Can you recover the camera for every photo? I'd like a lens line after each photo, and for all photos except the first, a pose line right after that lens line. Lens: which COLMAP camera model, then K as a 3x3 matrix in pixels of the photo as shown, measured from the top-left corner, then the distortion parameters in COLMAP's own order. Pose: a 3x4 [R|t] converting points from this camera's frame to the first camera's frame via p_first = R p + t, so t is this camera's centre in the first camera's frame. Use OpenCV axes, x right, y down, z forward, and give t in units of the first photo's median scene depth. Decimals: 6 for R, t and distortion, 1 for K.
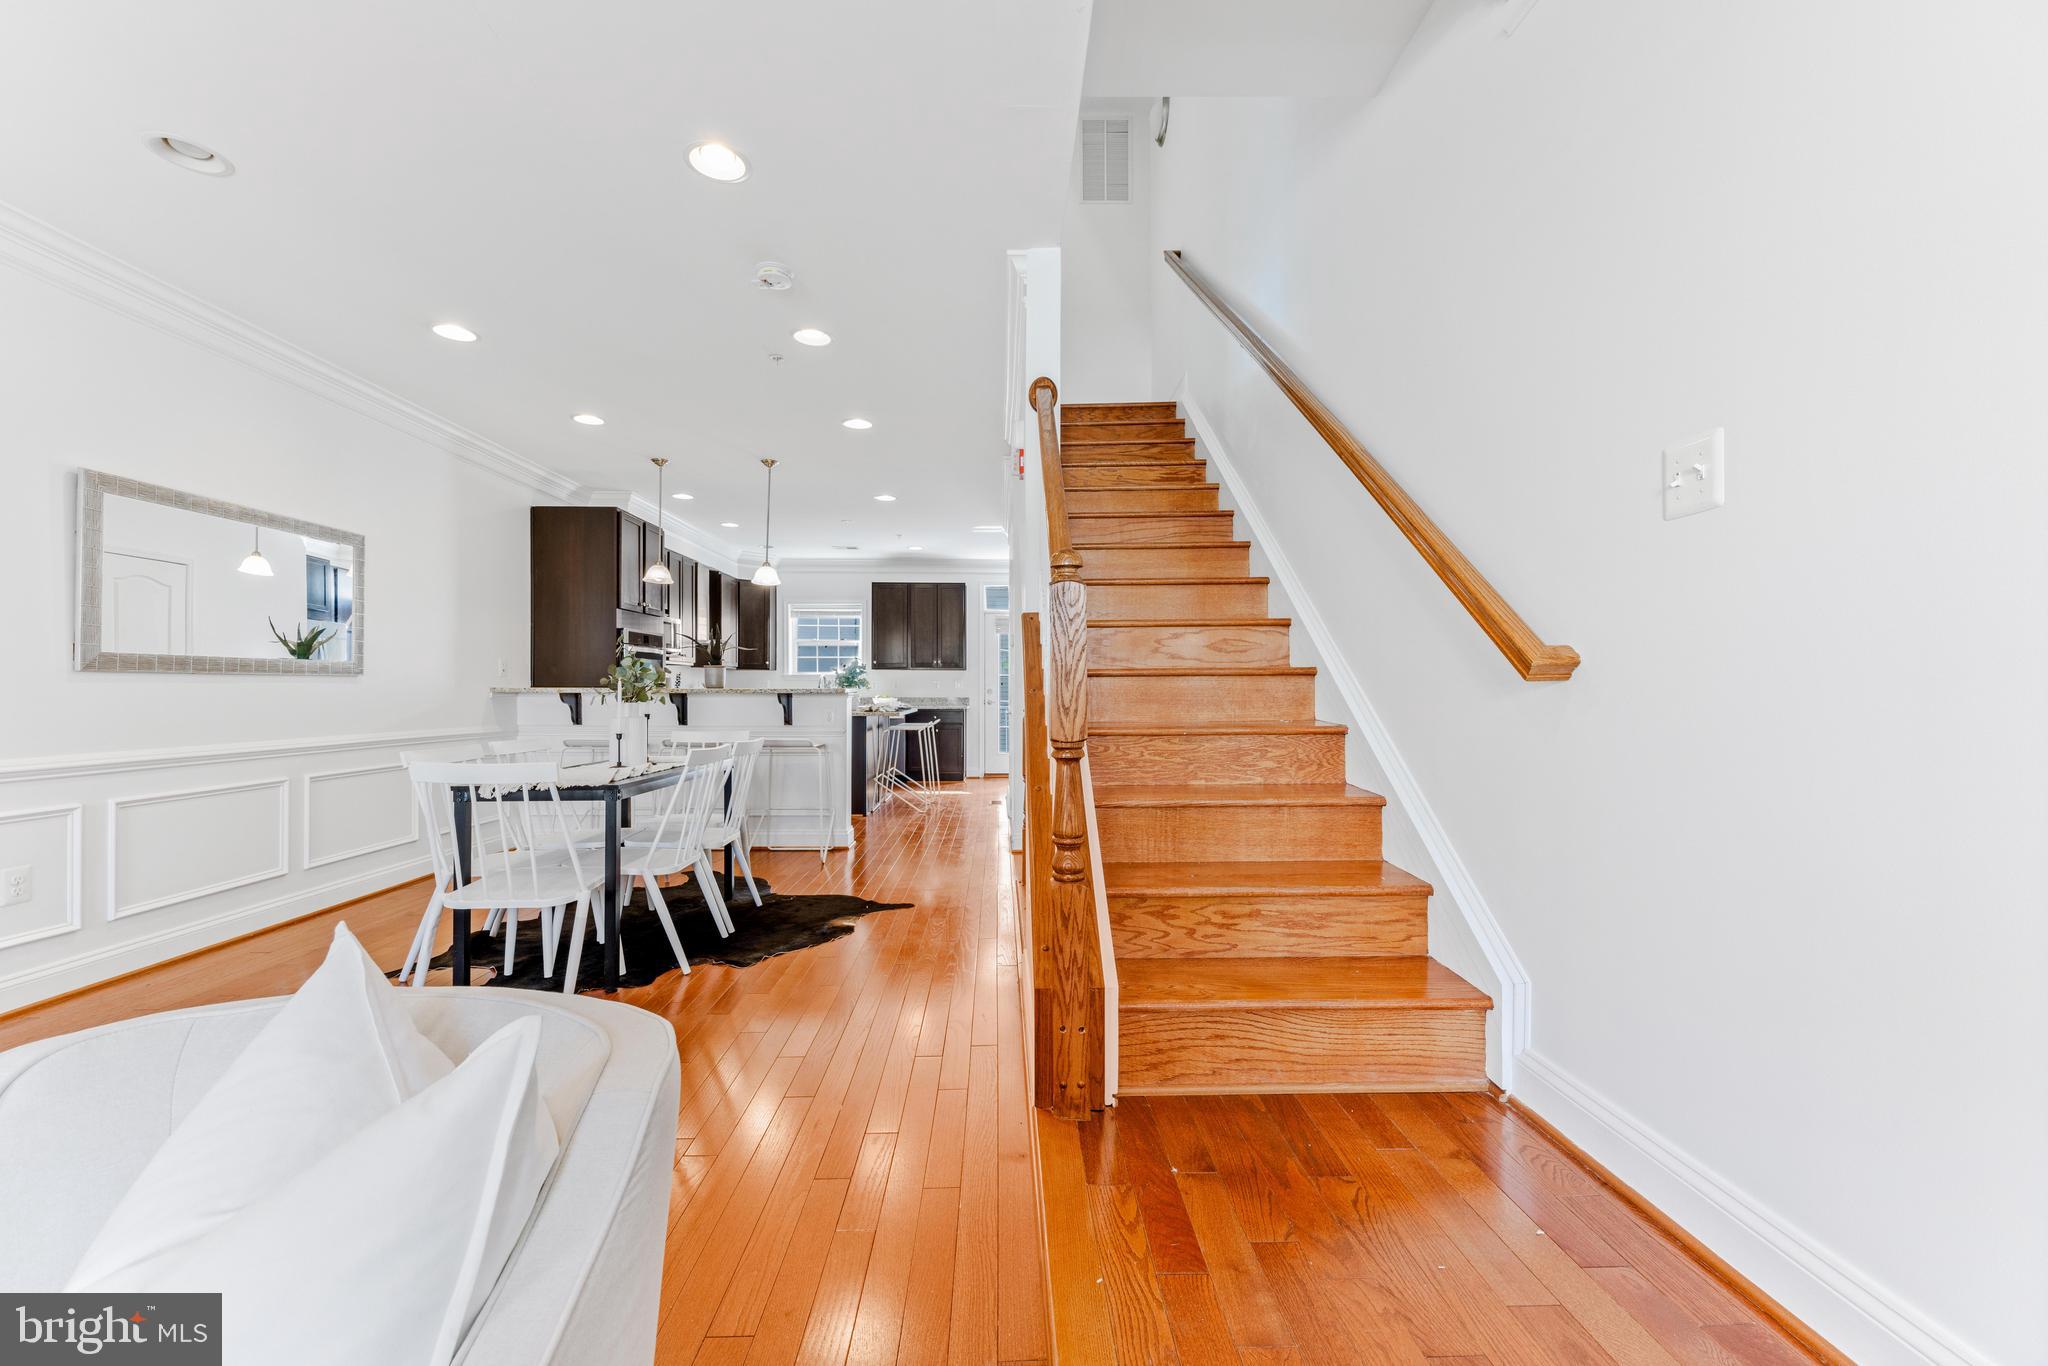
lens RADIAL K [[824.4, 0, 1022.7], [0, 824.4, 685.7], [0, 0, 1]] dist [-0.001044, -0.000352]
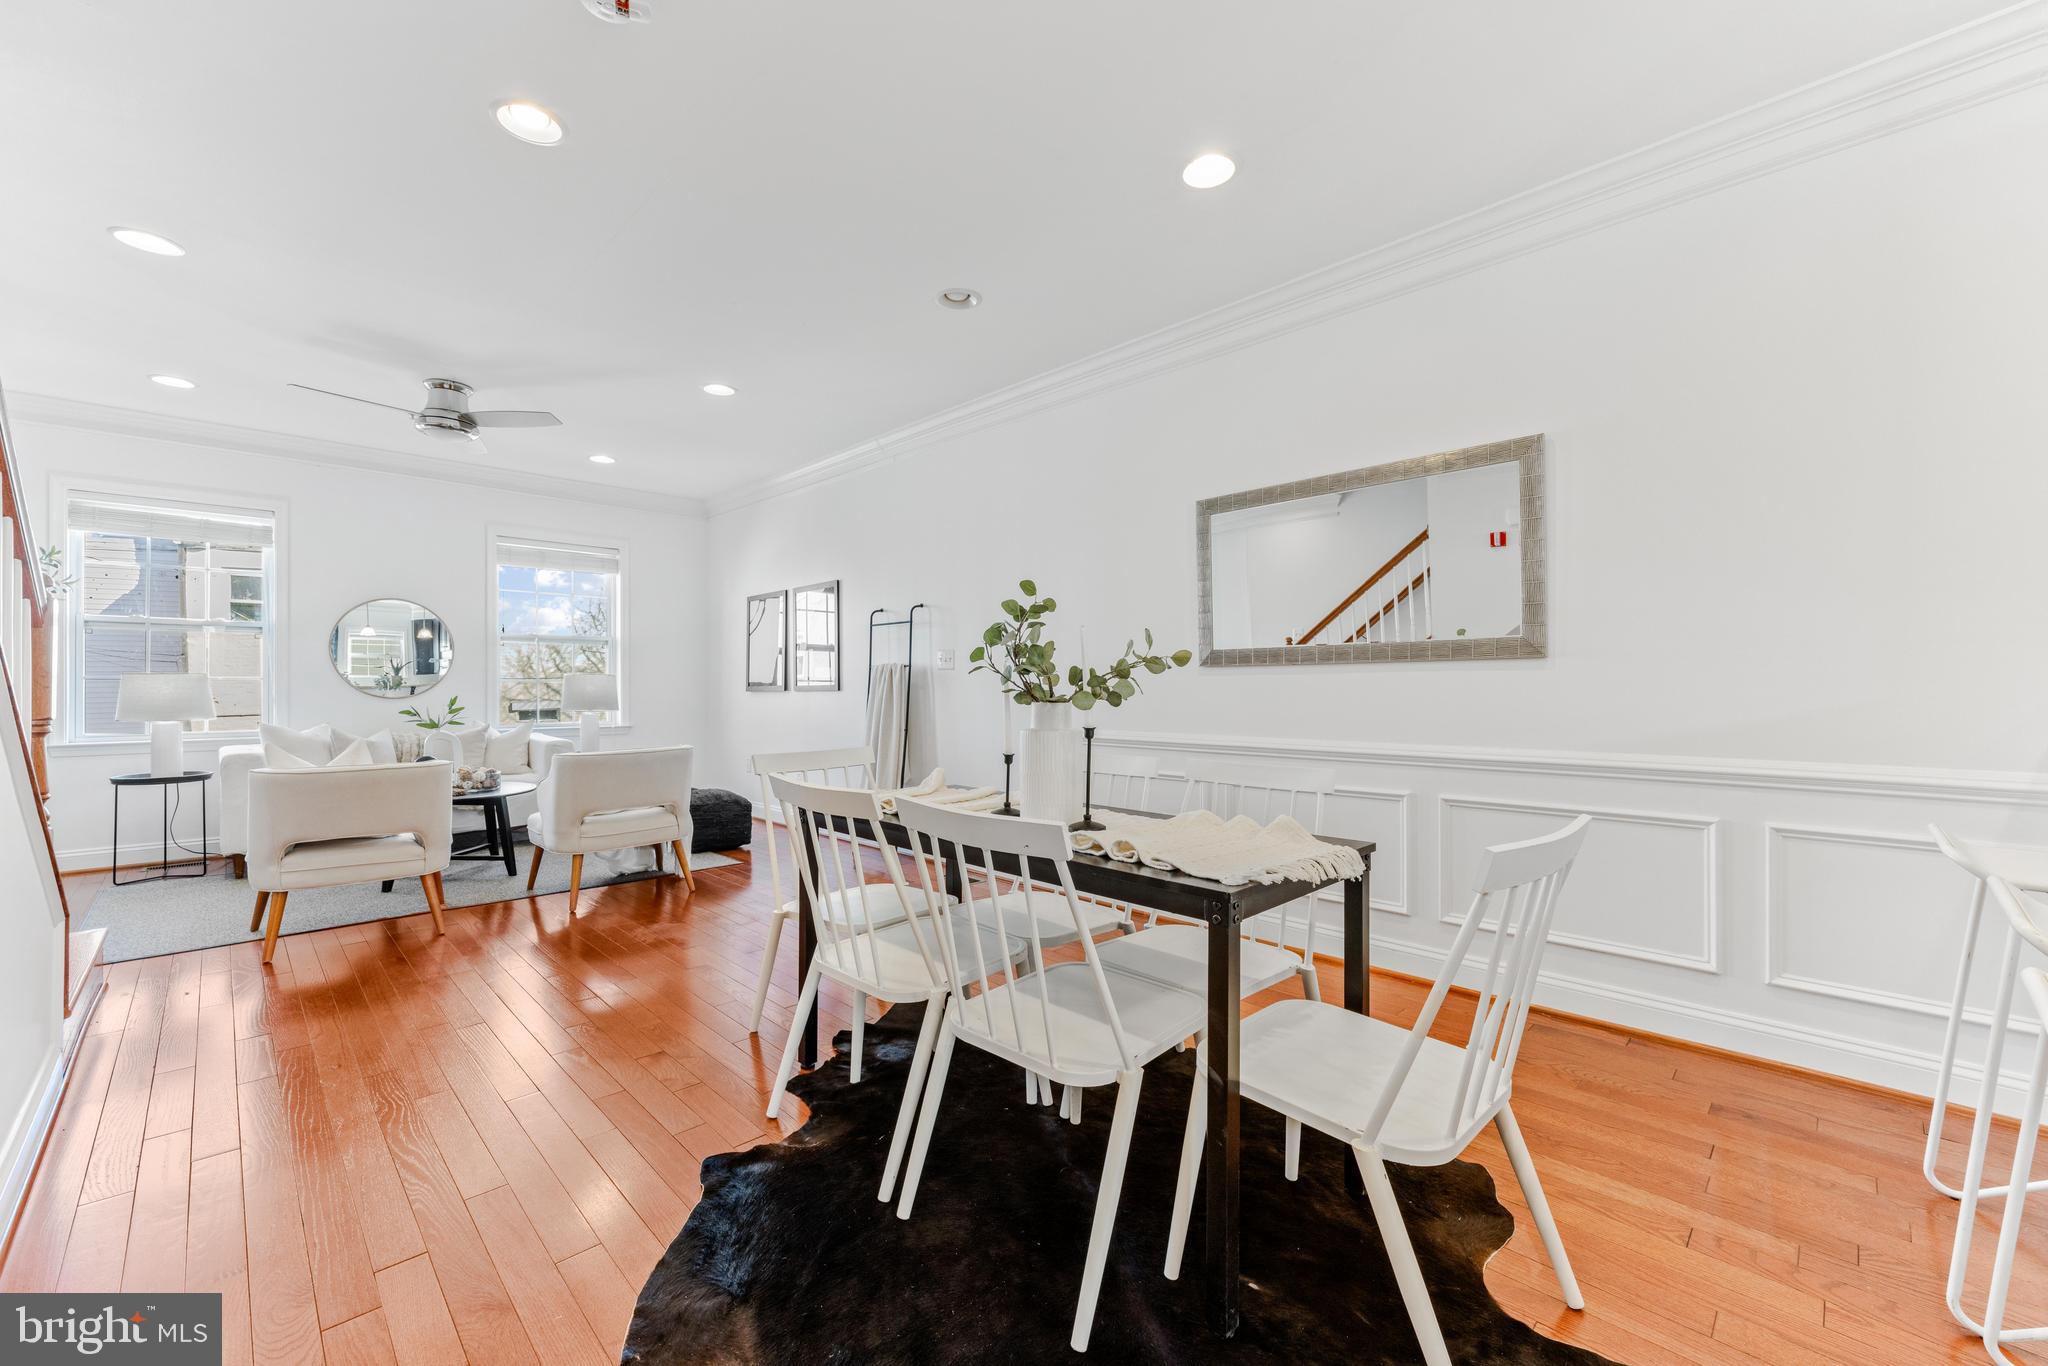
lens RADIAL K [[820.4, 0, 1026.2], [0, 820.4, 687.8], [0, 0, 1]] dist [-0.000159, 0.000215]
pose [[-0.734850, 0.002456, -0.678226, -0.100150], [0.005986, 0.999978, -0.002864, 0.012606], [0.678204, -0.006164, -0.734848, 1.390790]]
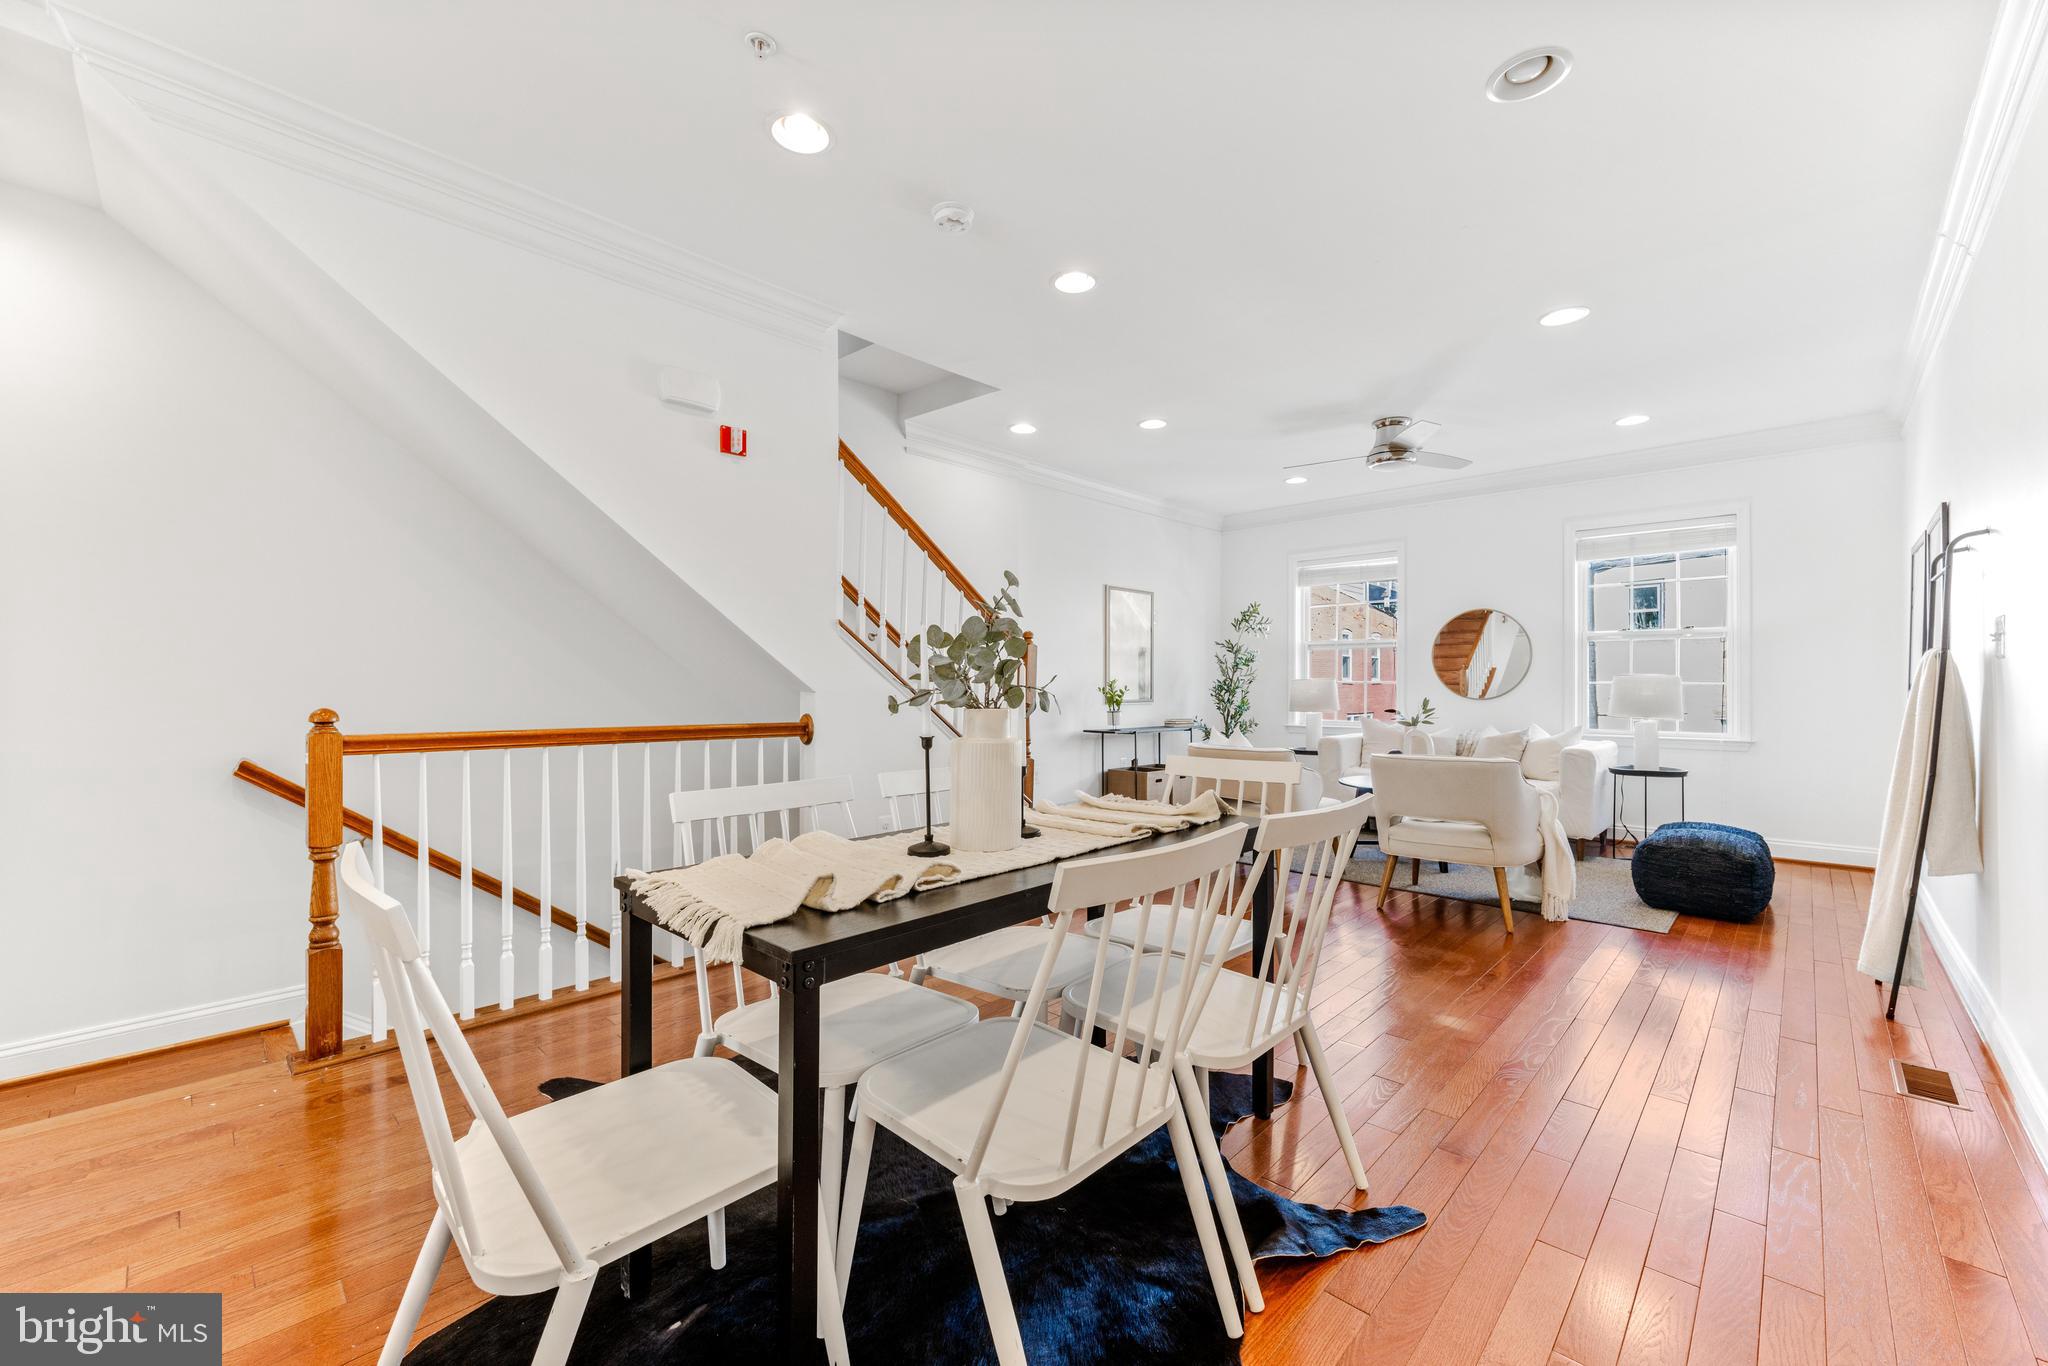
lens RADIAL K [[851.6, 0, 1053.7], [0, 851.6, 677.4], [0, 0, 1]] dist [0.036651, -0.000093]
pose [[-0.733231, 0.007346, 0.679940, -0.837647], [-0.004672, 0.999864, -0.015840, 0.008720], [-0.679963, -0.014791, -0.733097, 1.354847]]
